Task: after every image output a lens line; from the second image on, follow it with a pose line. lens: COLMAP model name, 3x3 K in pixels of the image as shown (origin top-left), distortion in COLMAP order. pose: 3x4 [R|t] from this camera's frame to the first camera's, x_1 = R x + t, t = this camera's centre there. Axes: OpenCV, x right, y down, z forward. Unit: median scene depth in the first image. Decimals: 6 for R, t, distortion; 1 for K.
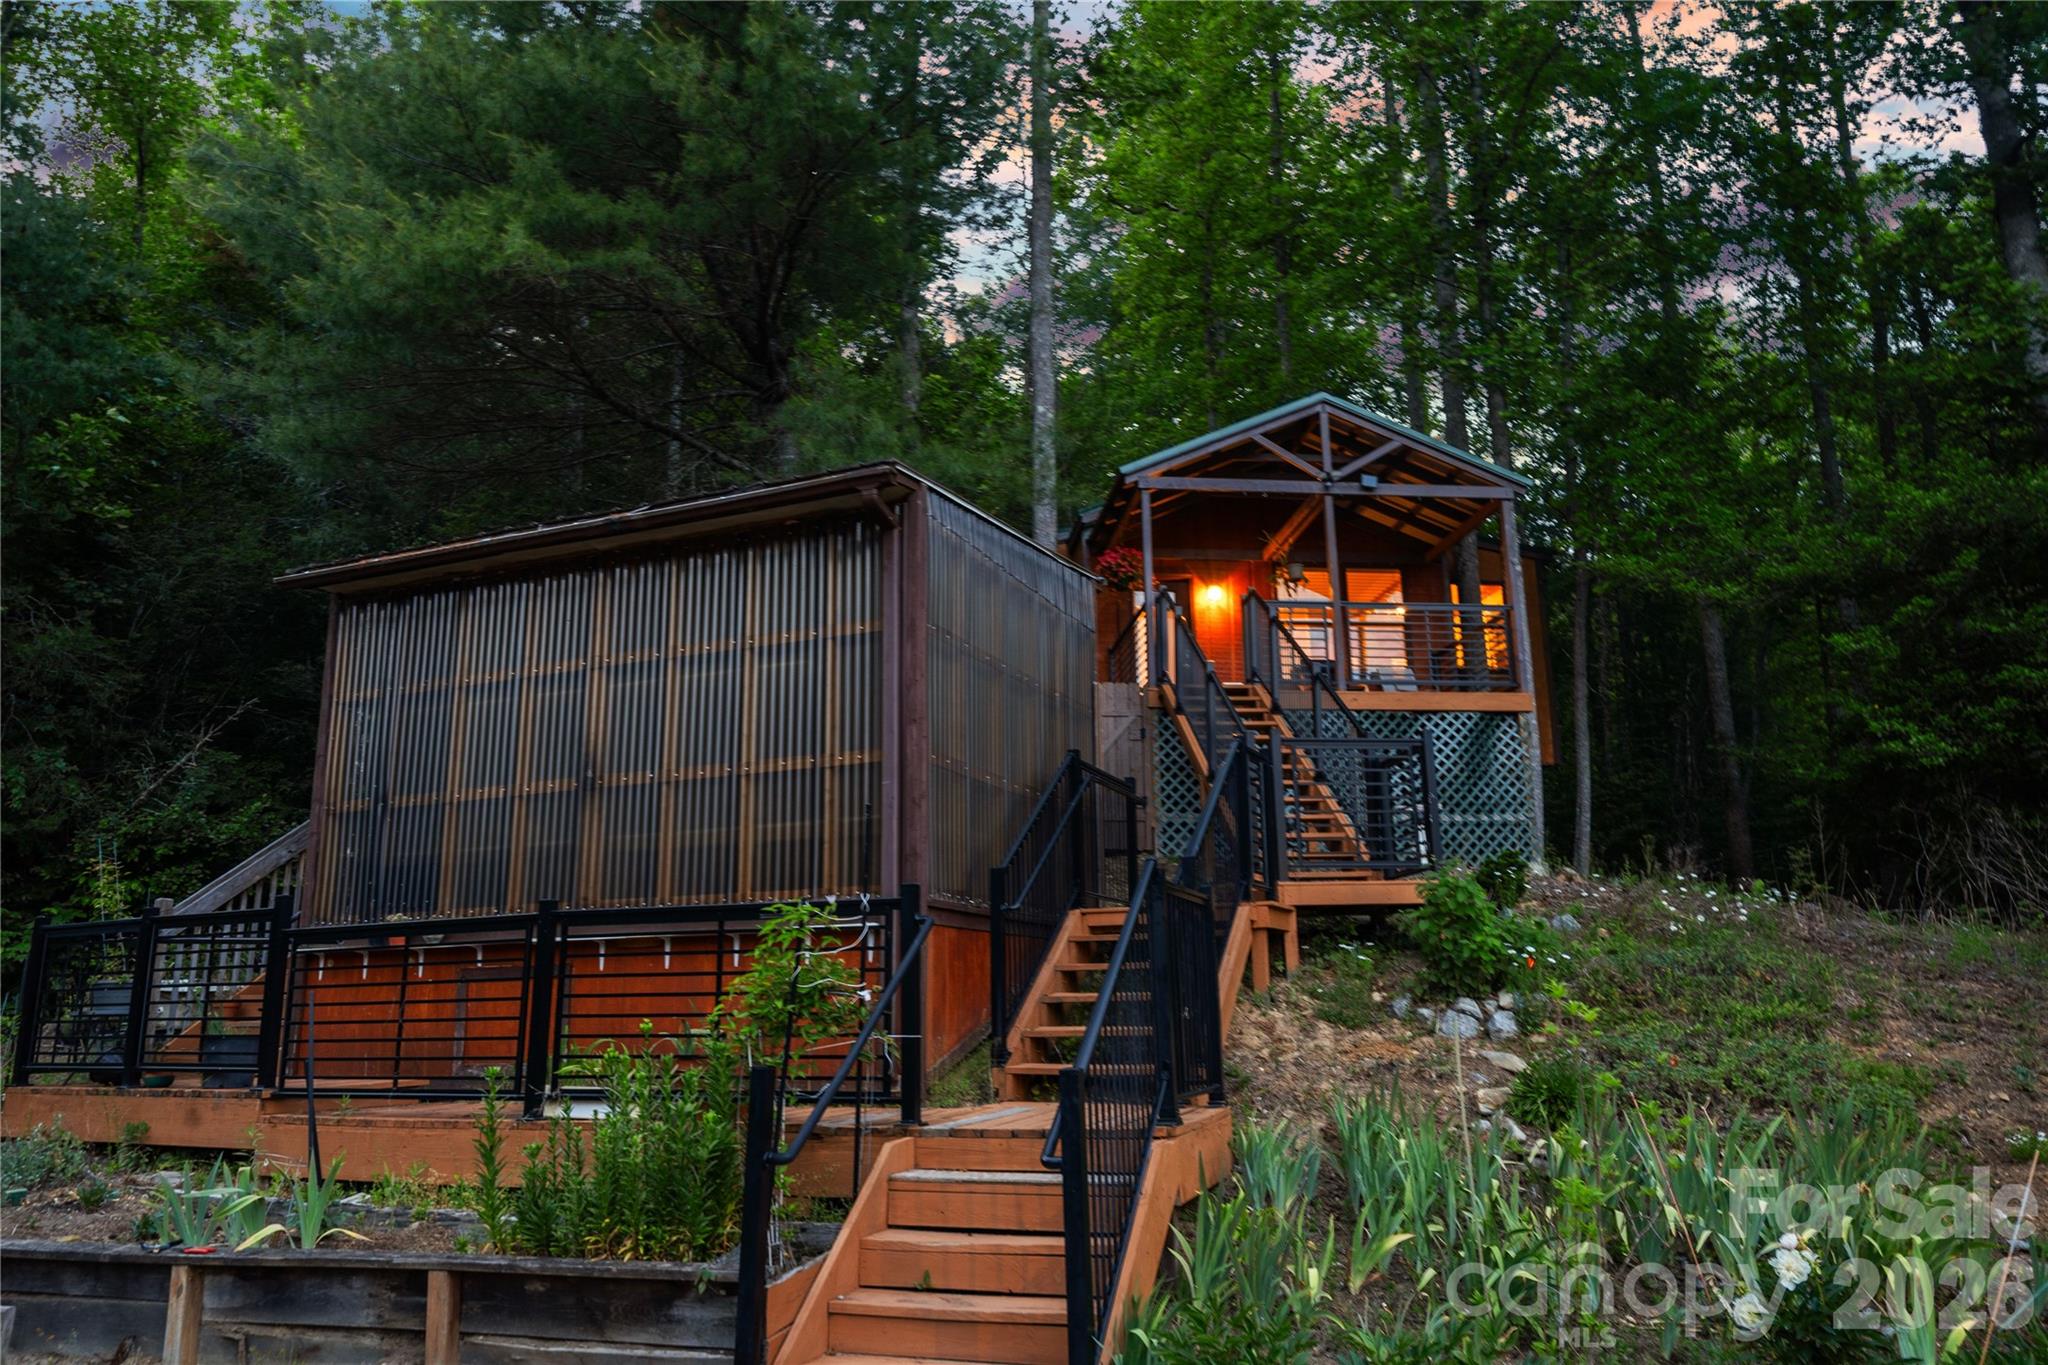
lens RADIAL K [[1372.6, 0, 1024.0], [0, 1372.6, 682.5], [0, 0, 1]] dist [0.001389, 0.002398]
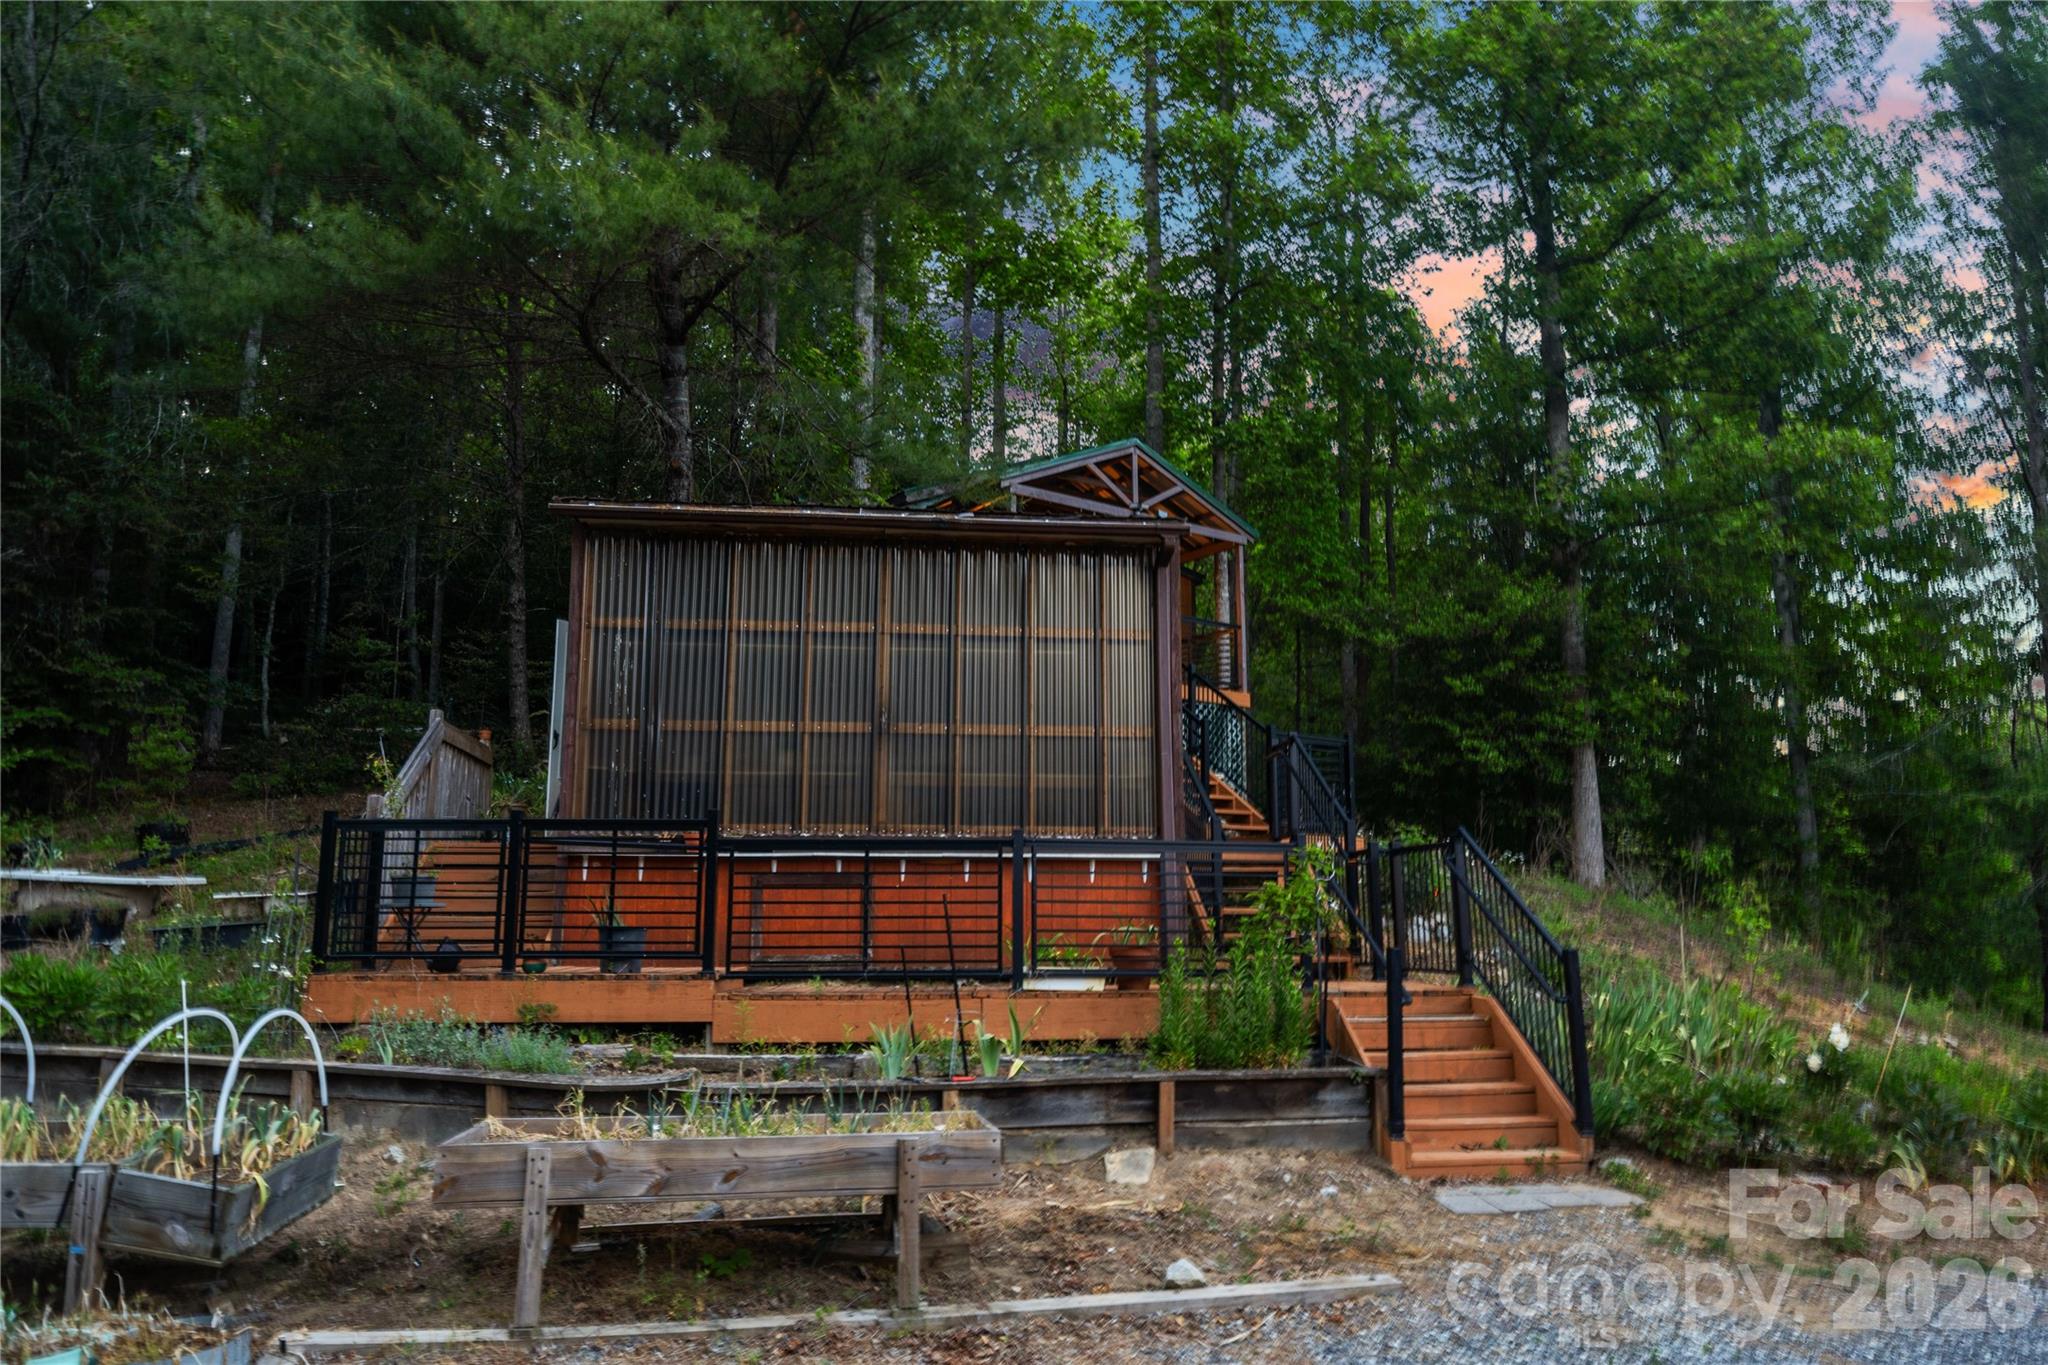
lens RADIAL K [[1372.6, 0, 1024.0], [0, 1372.6, 682.5], [0, 0, 1]] dist [0.001389, 0.002398]
pose [[0.877304, 0.100056, 0.469389, -0.714228], [-0.125681, 0.991793, 0.023488, -0.010916], [-0.463187, -0.079599, 0.882679, -0.118571]]
